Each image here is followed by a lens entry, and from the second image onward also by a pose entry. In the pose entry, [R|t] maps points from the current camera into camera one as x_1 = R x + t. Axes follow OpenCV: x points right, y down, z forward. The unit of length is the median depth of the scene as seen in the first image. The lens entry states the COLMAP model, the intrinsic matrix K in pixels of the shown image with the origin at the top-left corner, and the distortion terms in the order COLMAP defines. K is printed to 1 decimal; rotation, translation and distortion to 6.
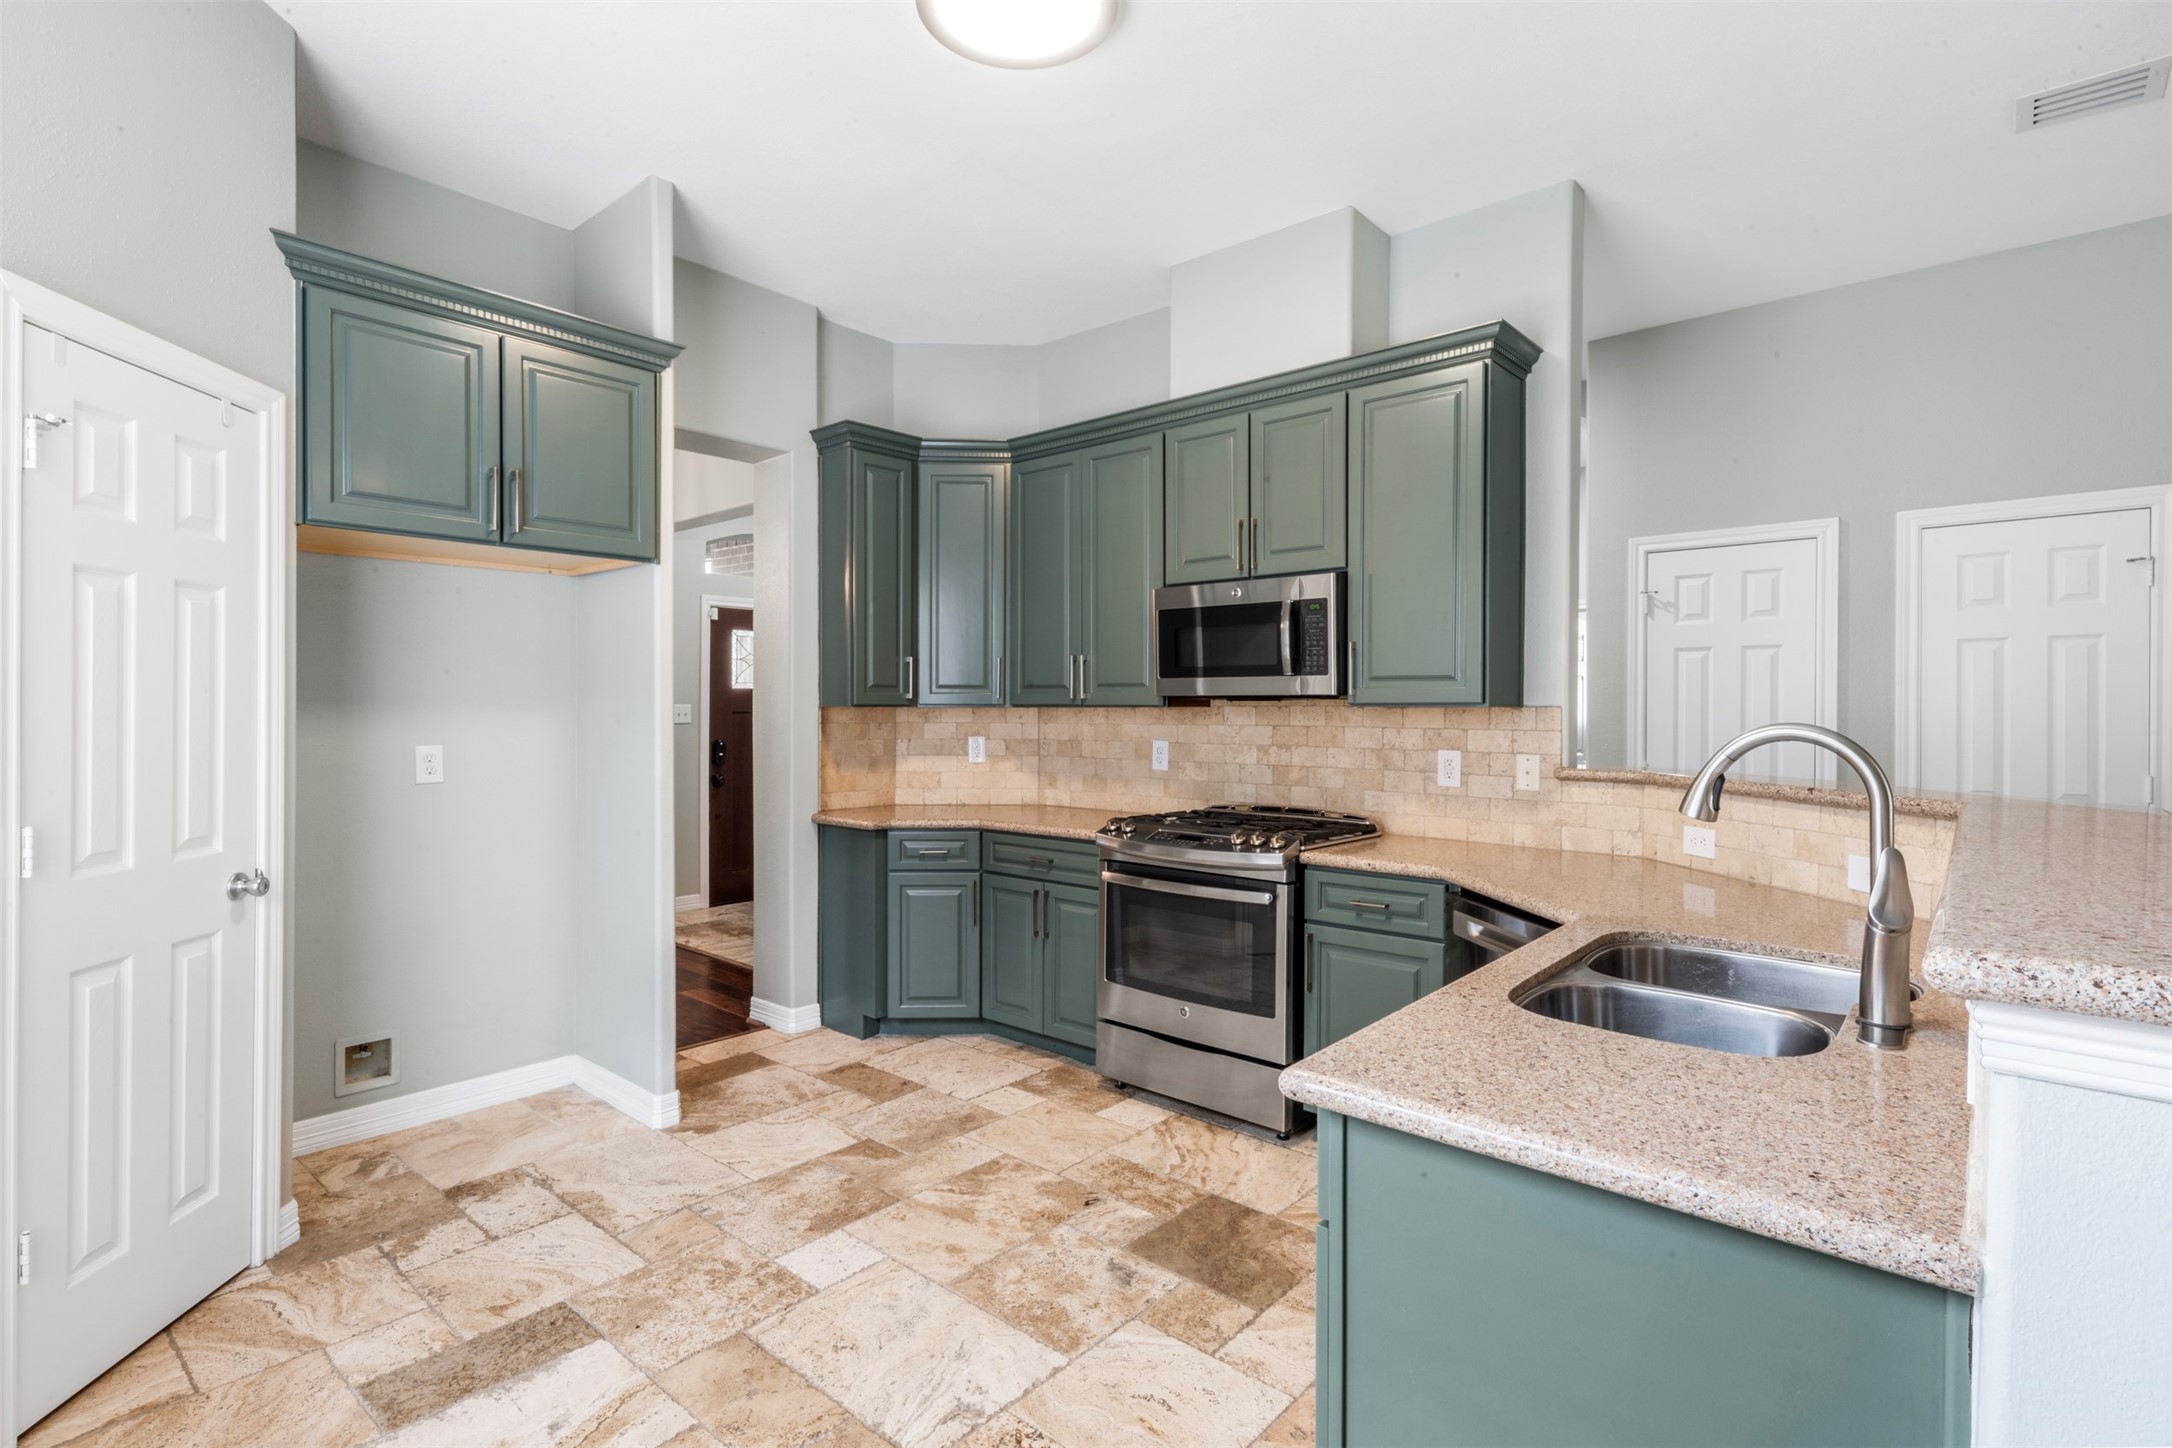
lens RADIAL K [[1045.0, 0, 1086.9], [0, 1045.0, 715.7], [0, 0, 1]] dist [0.000773, -0.000007]
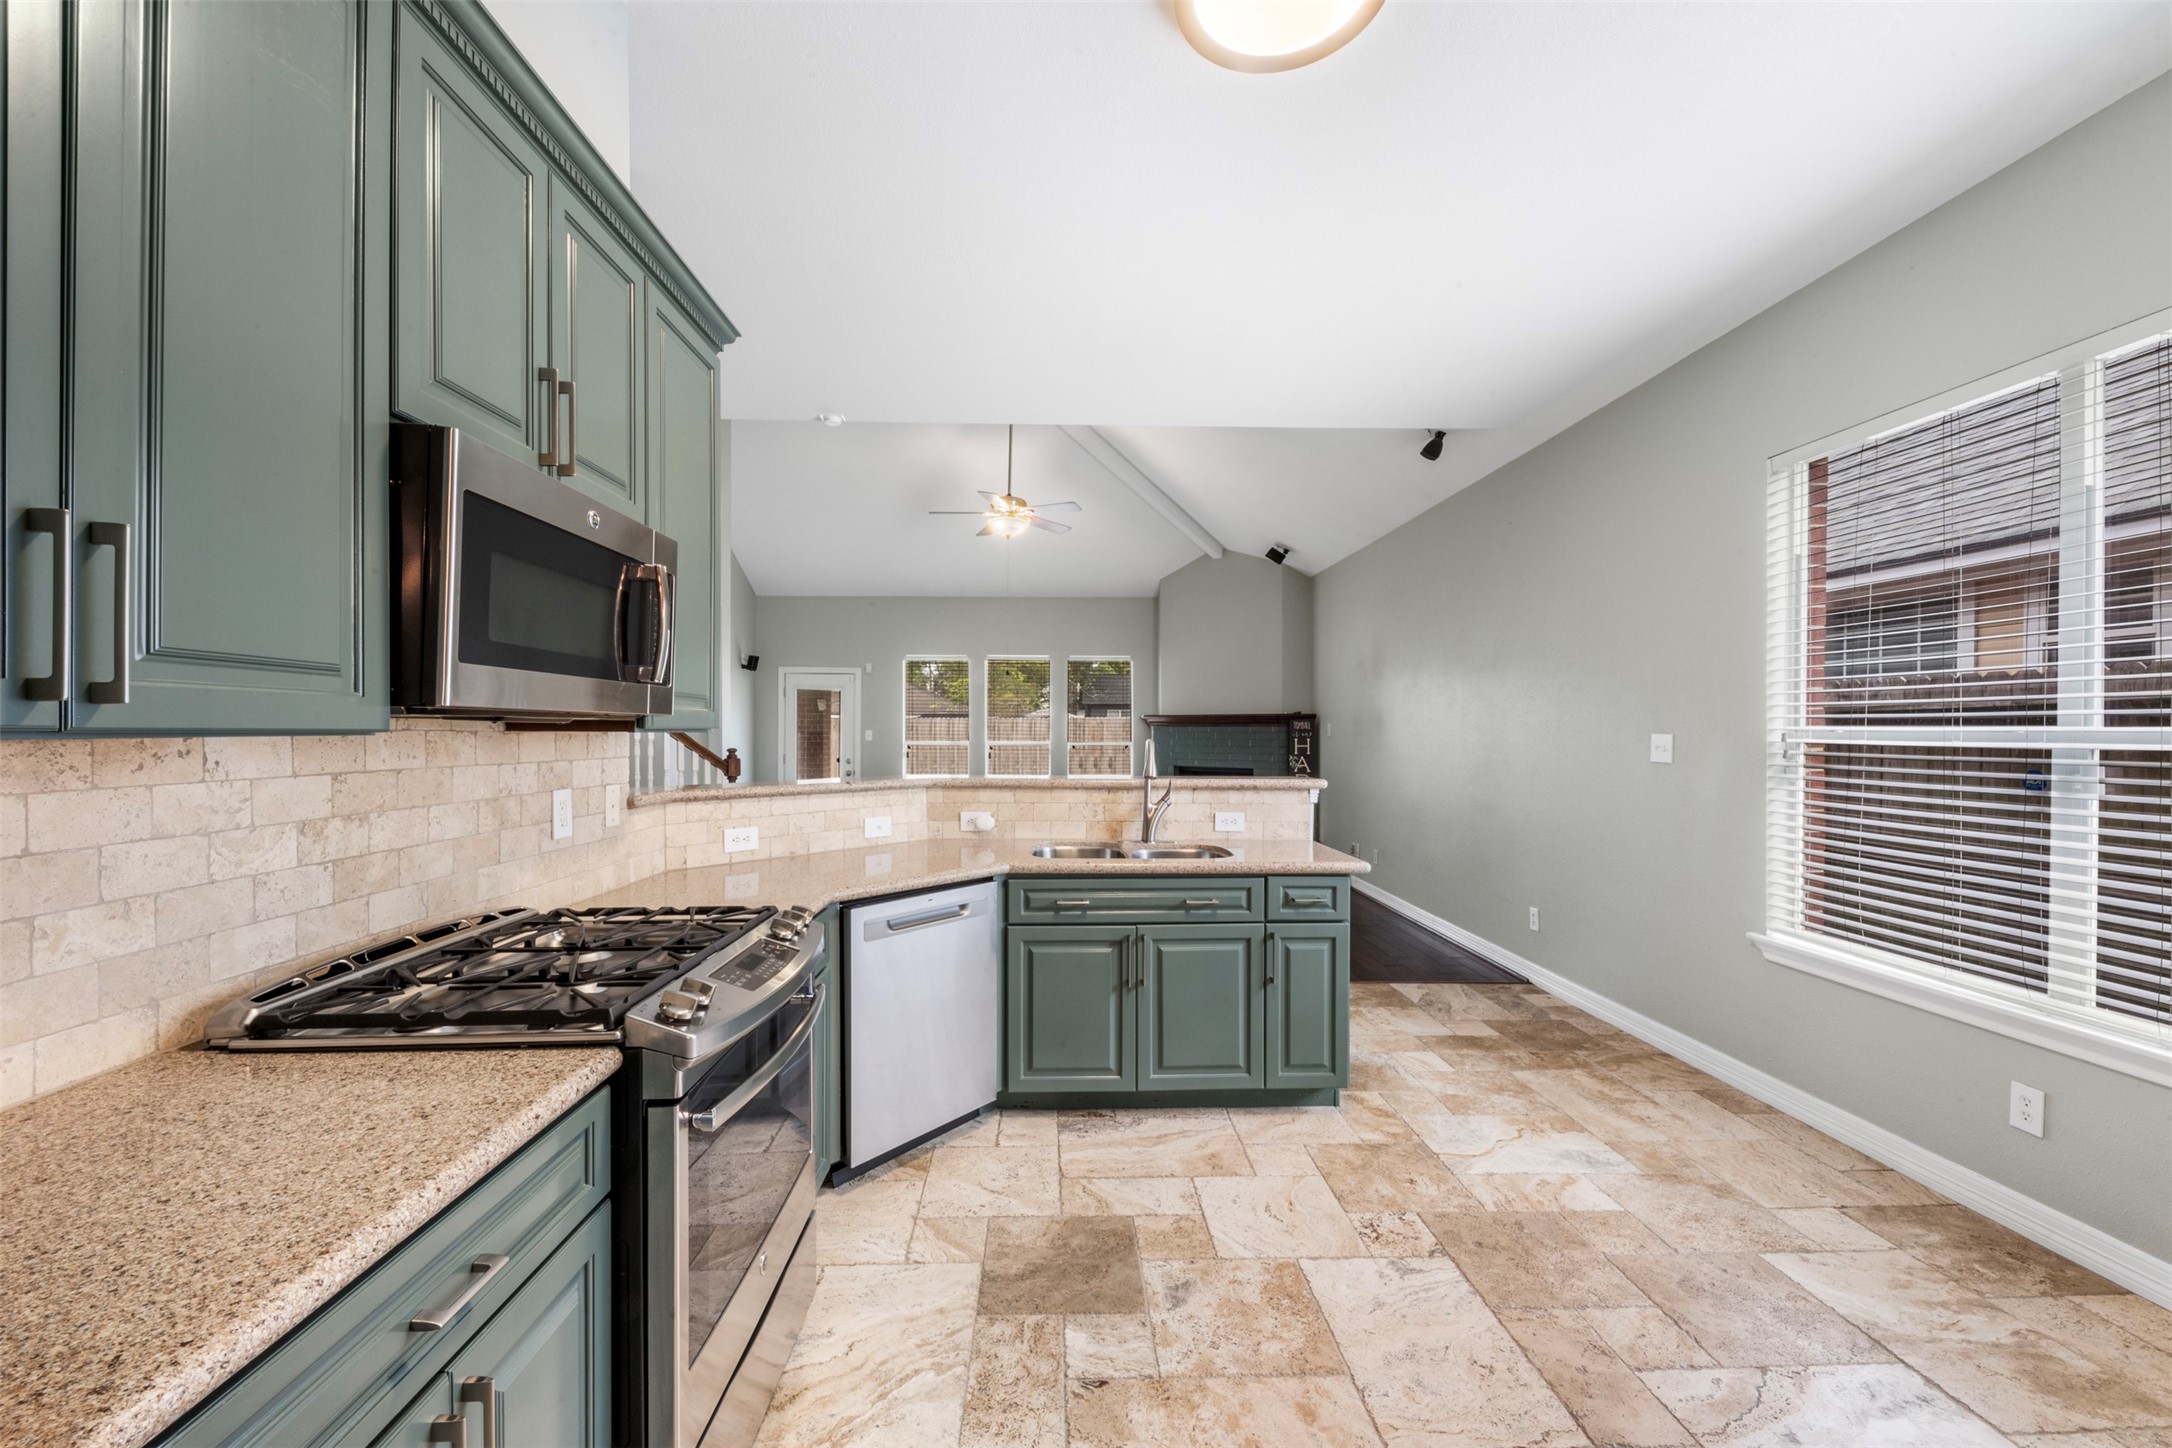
lens RADIAL K [[864.5, 0, 1053.0], [0, 864.5, 731.6], [0, 0, 1]] dist [0.001013, -0.000648]
pose [[-0.668630, -0.009365, 0.743536, -0.445769], [-0.004058, 0.999952, 0.008946, -0.019686], [-0.743584, 0.002964, -0.668636, 1.454704]]
